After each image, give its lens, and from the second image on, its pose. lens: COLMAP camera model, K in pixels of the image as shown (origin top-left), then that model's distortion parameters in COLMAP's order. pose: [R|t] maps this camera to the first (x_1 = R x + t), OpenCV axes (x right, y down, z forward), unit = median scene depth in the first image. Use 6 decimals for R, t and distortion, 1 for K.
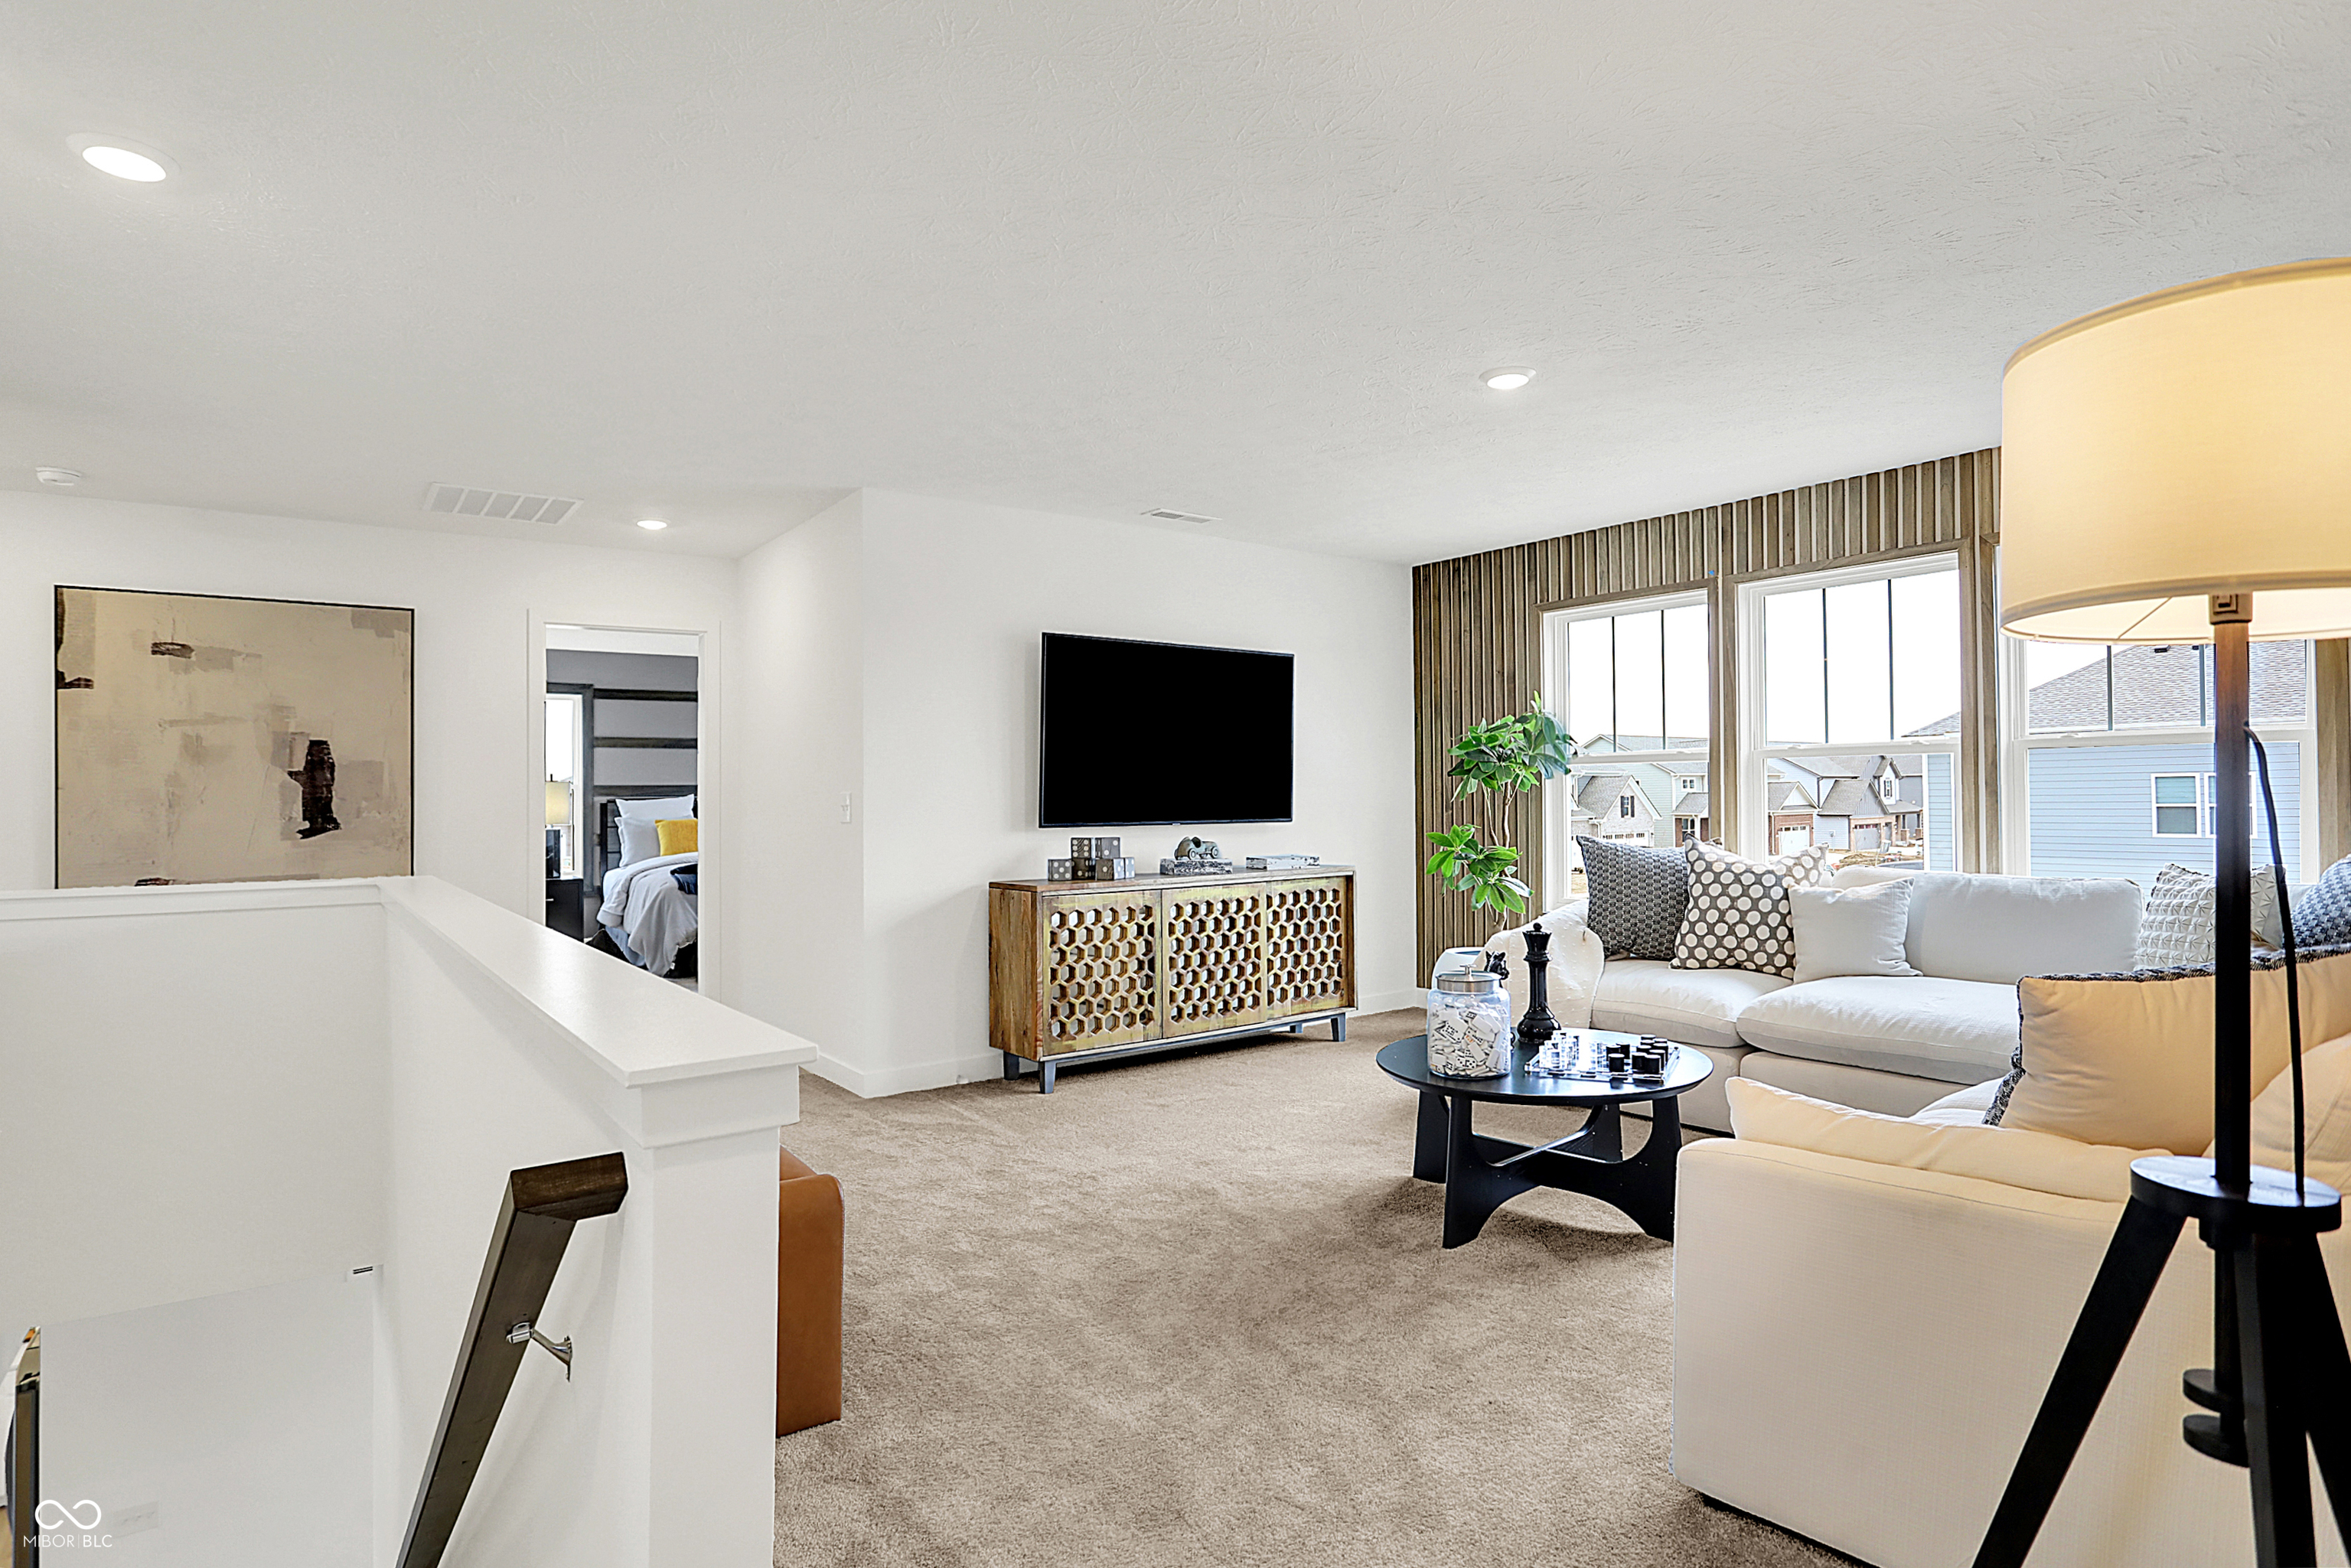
lens RADIAL K [[1238.3, 0, 1175.5], [0, 1238.3, 784.0], [0, 0, 1]] dist [-0.005506, -0.000094]
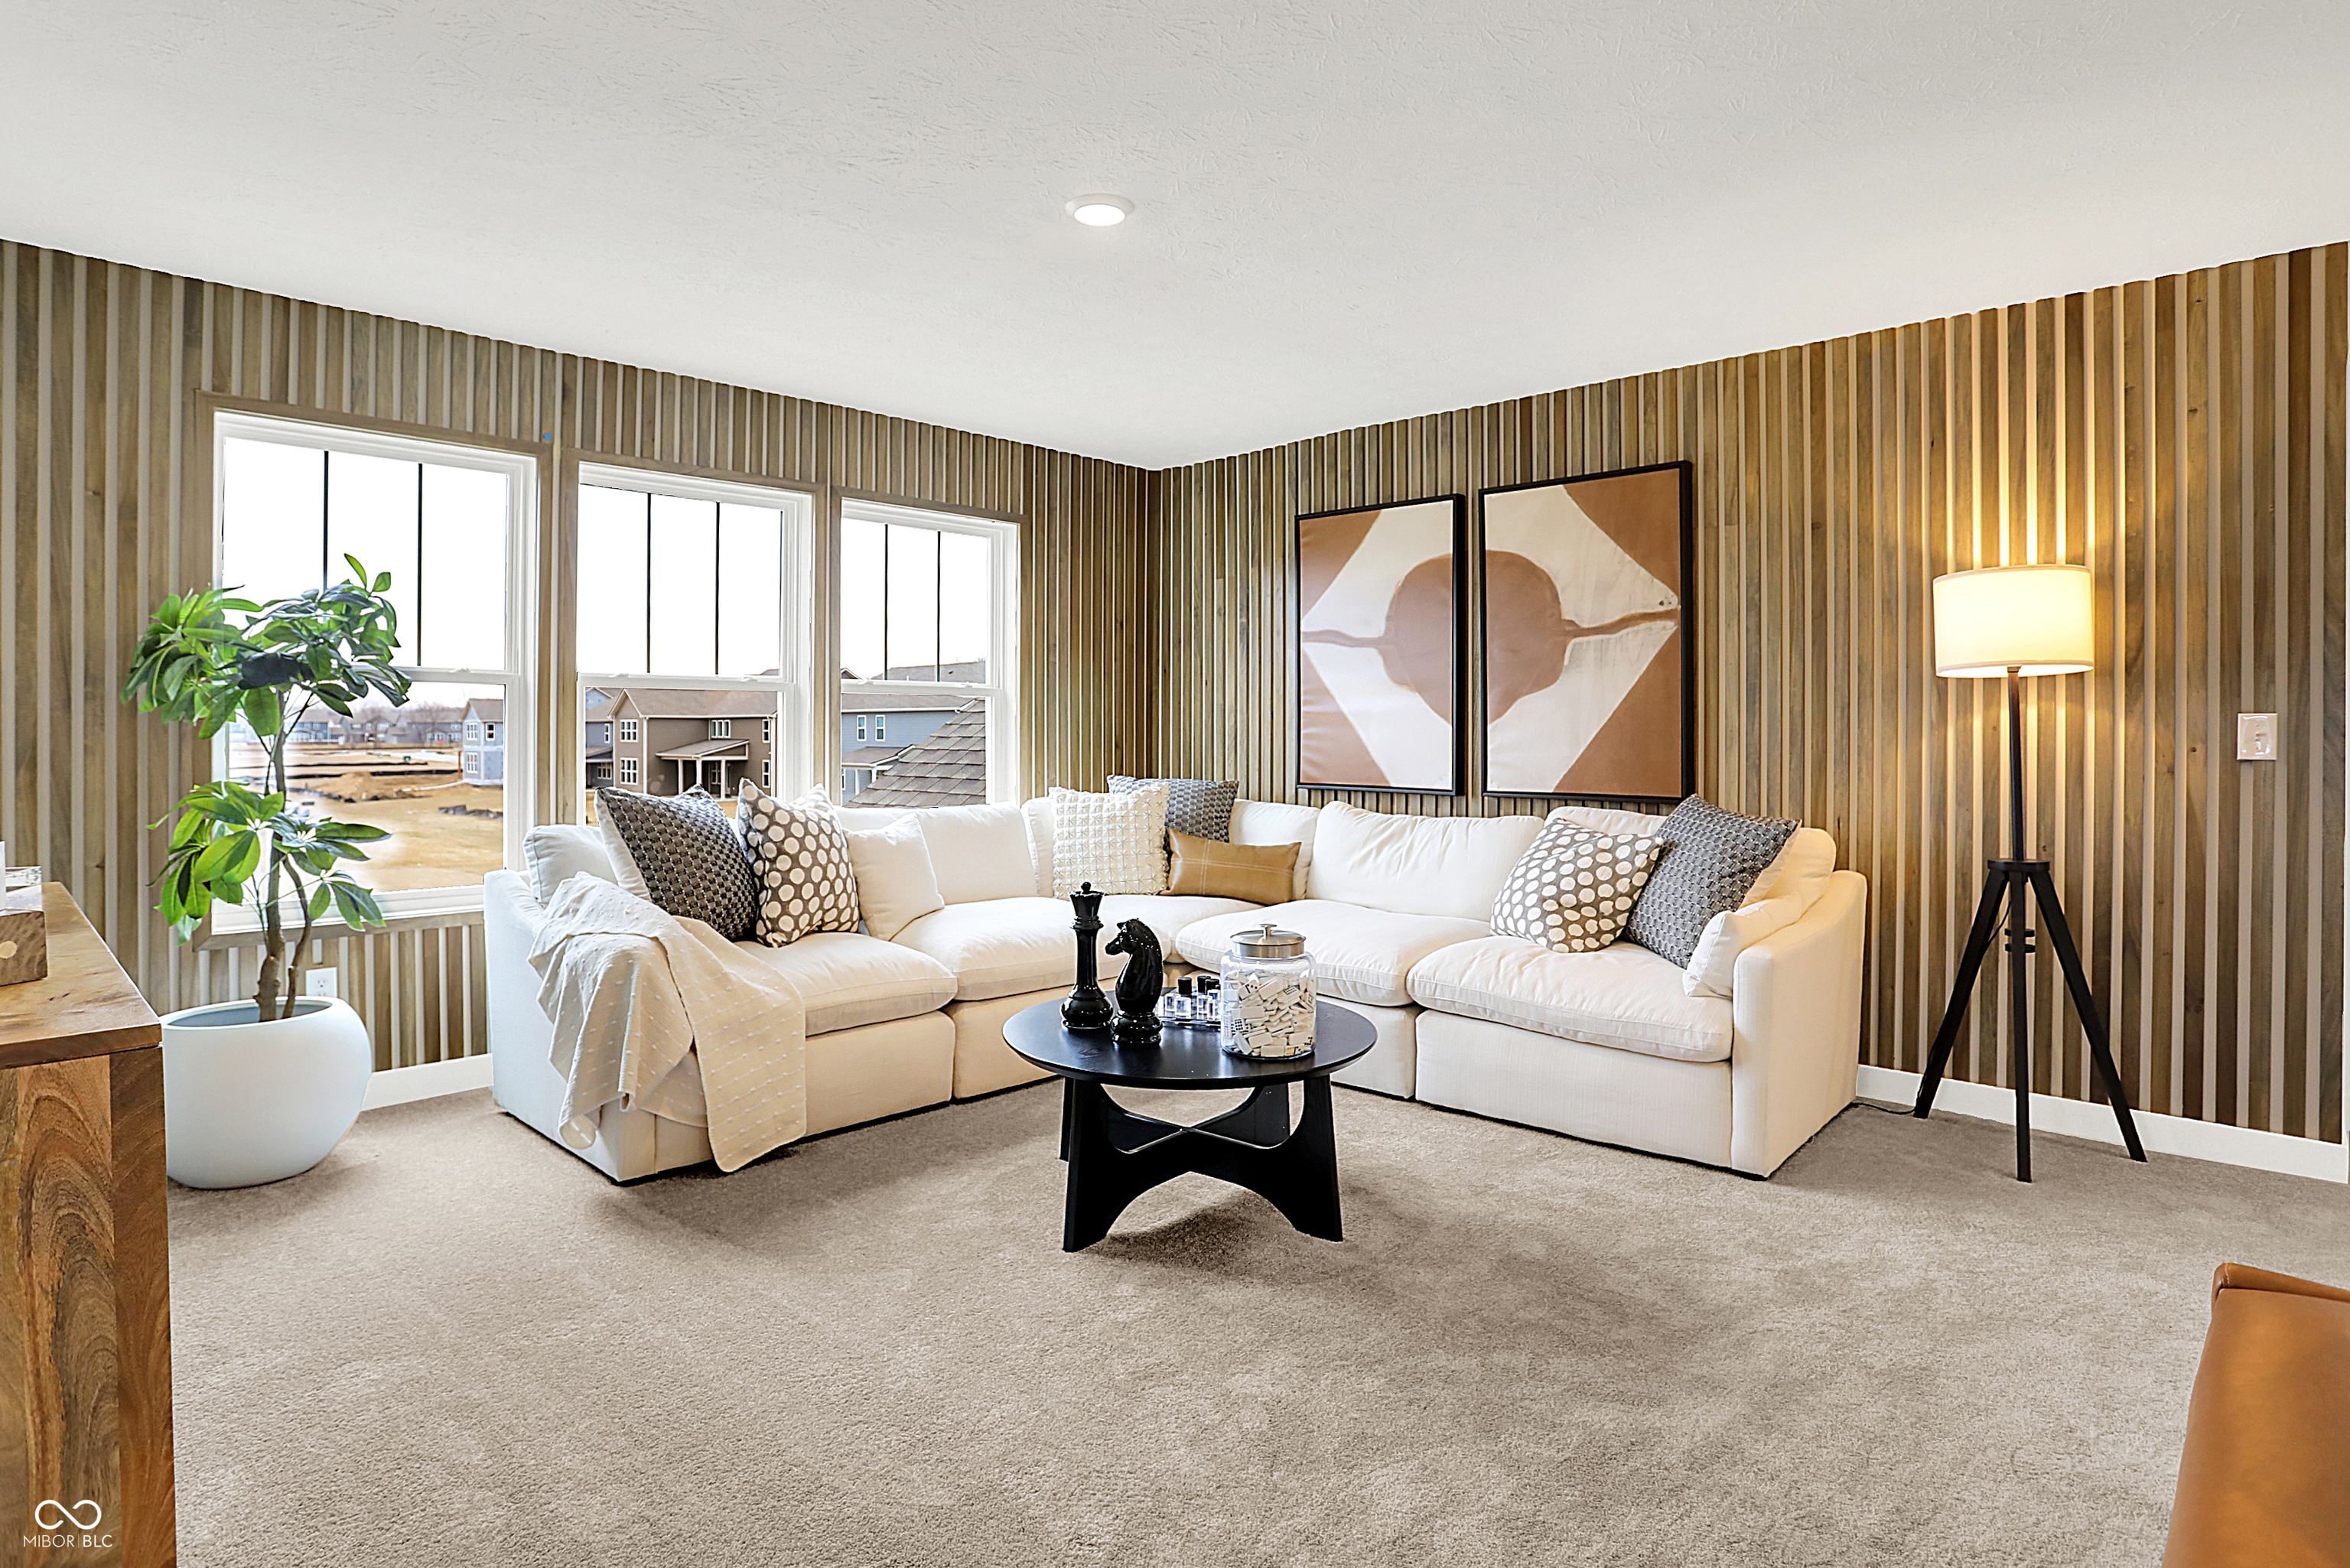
lens RADIAL K [[1254.9, 0, 1181.9], [0, 1254.9, 736.3], [0, 0, 1]] dist [0.001691, 0.000887]
pose [[-0.101502, 0.006877, 0.994812, -0.392028], [-0.018237, 0.999795, -0.008772, 0.012703], [-0.994668, -0.019033, -0.101355, 0.732949]]
